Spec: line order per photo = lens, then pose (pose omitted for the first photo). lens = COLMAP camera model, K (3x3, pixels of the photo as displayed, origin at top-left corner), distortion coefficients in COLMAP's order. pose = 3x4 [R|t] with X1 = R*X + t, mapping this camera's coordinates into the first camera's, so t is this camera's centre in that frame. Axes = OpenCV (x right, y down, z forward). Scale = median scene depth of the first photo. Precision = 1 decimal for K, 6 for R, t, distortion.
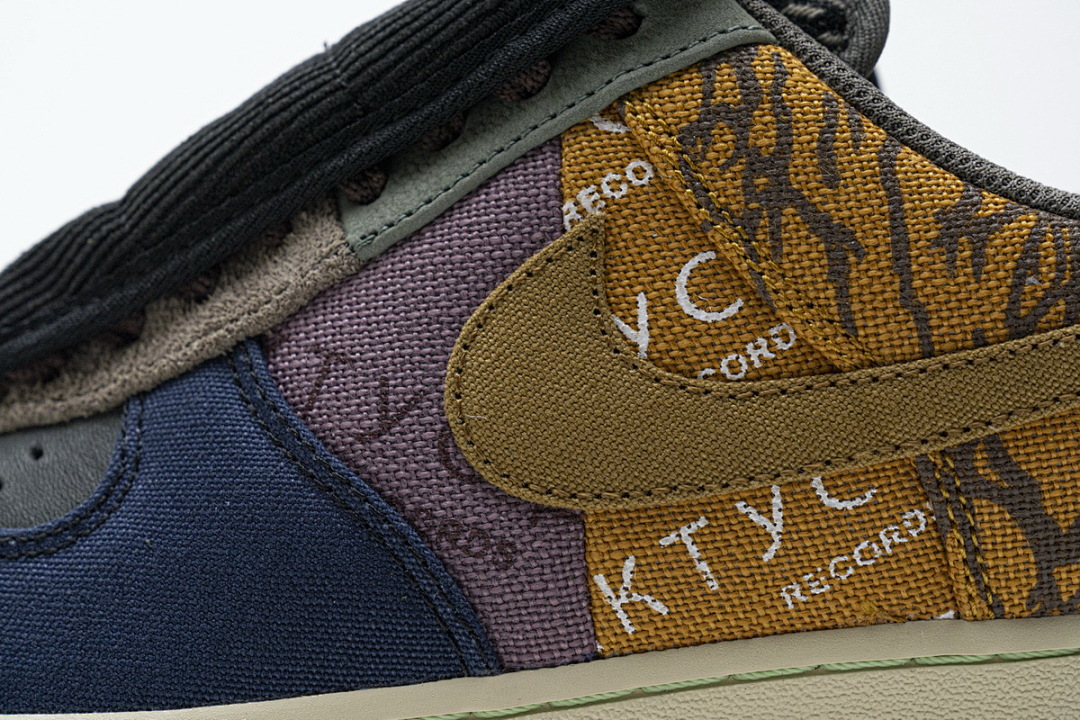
lens RADIAL K [[2103.7, 0, 540.5], [0, 2103.7, 375.7], [0, 0, 1]] dist [-0.006865, 0.104184]
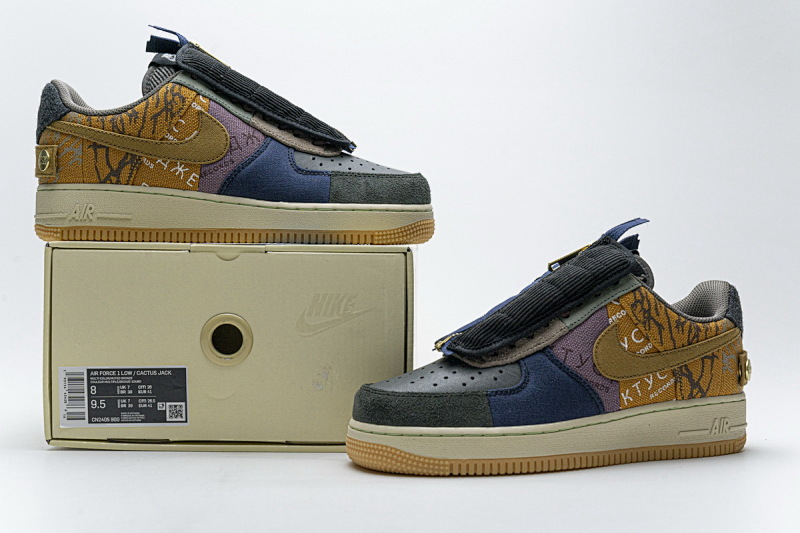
lens RADIAL K [[1206.5, 0, 400.0], [0, 1206.5, 266.5], [0, 0, 1]] dist [0.015979, 0.014955]
pose [[0.901565, 0.015611, 0.432361, -1.691328], [0.004424, 0.998964, -0.045293, -0.079355], [-0.432620, 0.042747, 0.900562, -1.374614]]
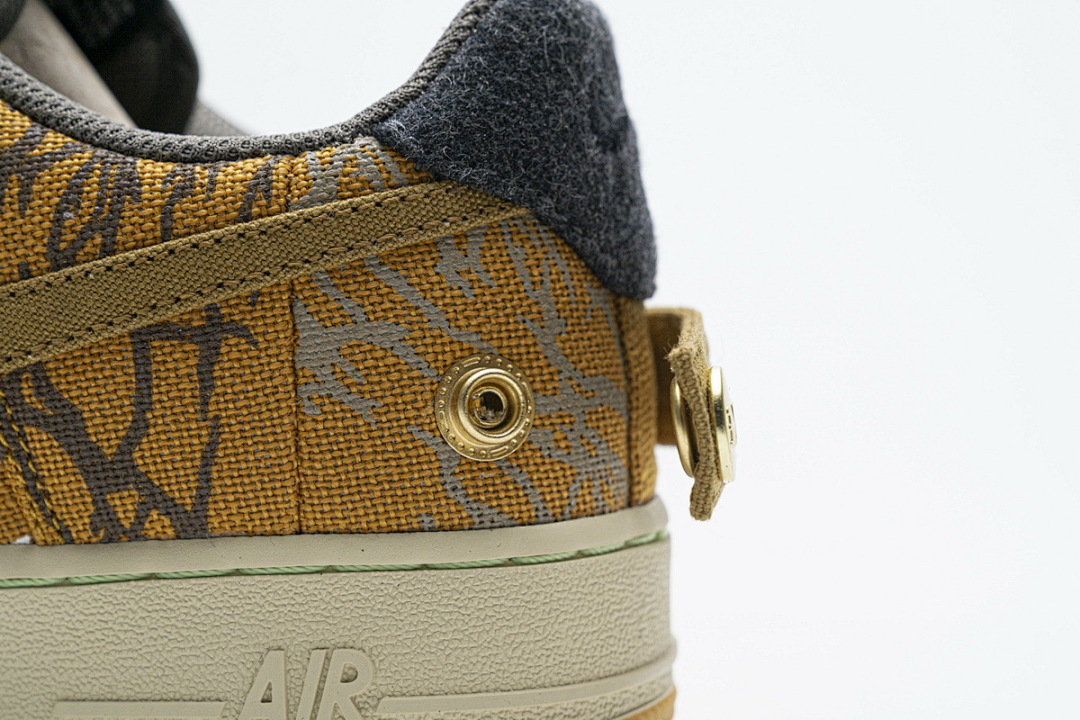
lens RADIAL K [[2103.7, 0, 540.5], [0, 2103.7, 375.7], [0, 0, 1]] dist [-0.006865, 0.104184]
pose [[0.982229, -0.004506, -0.187631, 0.643728], [0.001716, 0.999886, -0.015030, 0.048962], [0.187678, 0.014441, 0.982125, 0.026835]]
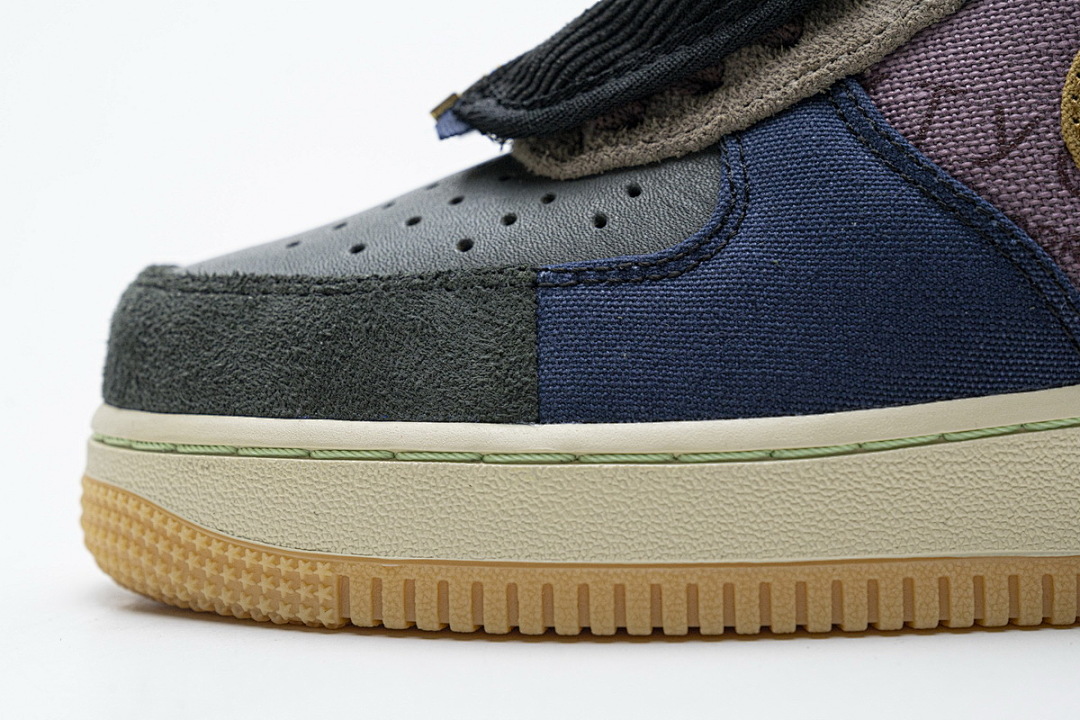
lens RADIAL K [[2103.7, 0, 540.5], [0, 2103.7, 375.7], [0, 0, 1]] dist [-0.006865, 0.104184]
pose [[0.999181, -0.003639, 0.040311, -0.351932], [0.003286, 0.999956, 0.008825, 0.127986], [-0.040342, -0.008686, 0.999148, -0.049621]]
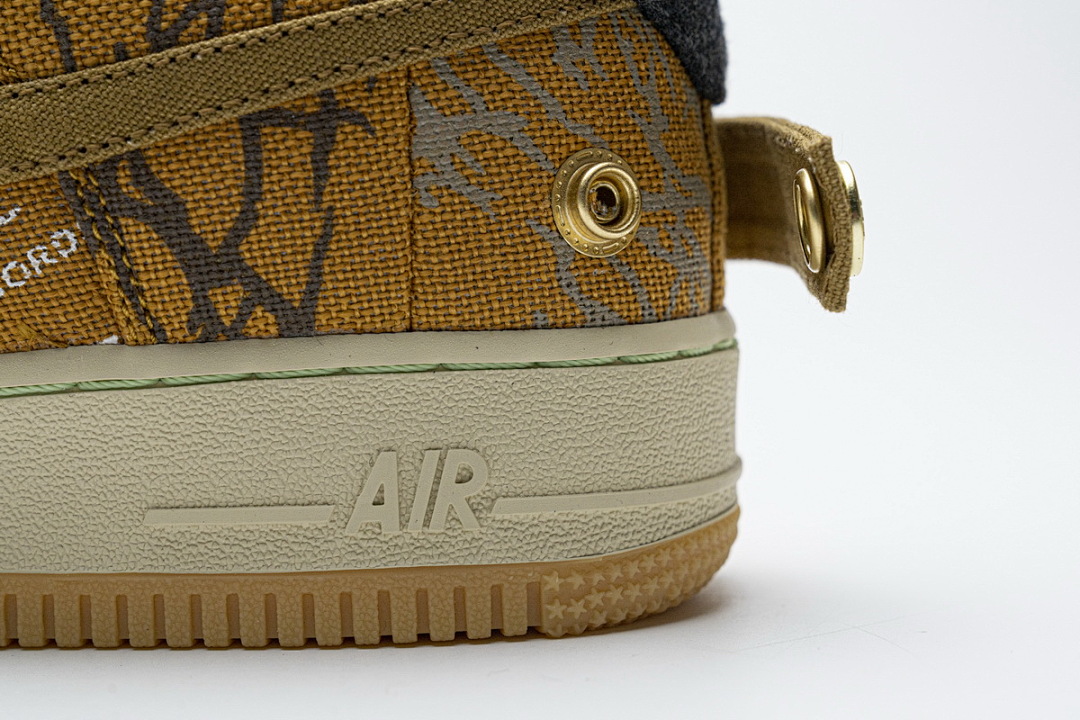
lens RADIAL K [[2103.7, 0, 540.5], [0, 2103.7, 375.7], [0, 0, 1]] dist [-0.006865, 0.104184]
pose [[0.999662, 0.000247, -0.026015, 0.422816], [0.000463, 0.999628, 0.027285, 0.104286], [0.026012, -0.027288, 0.999289, 0.021518]]
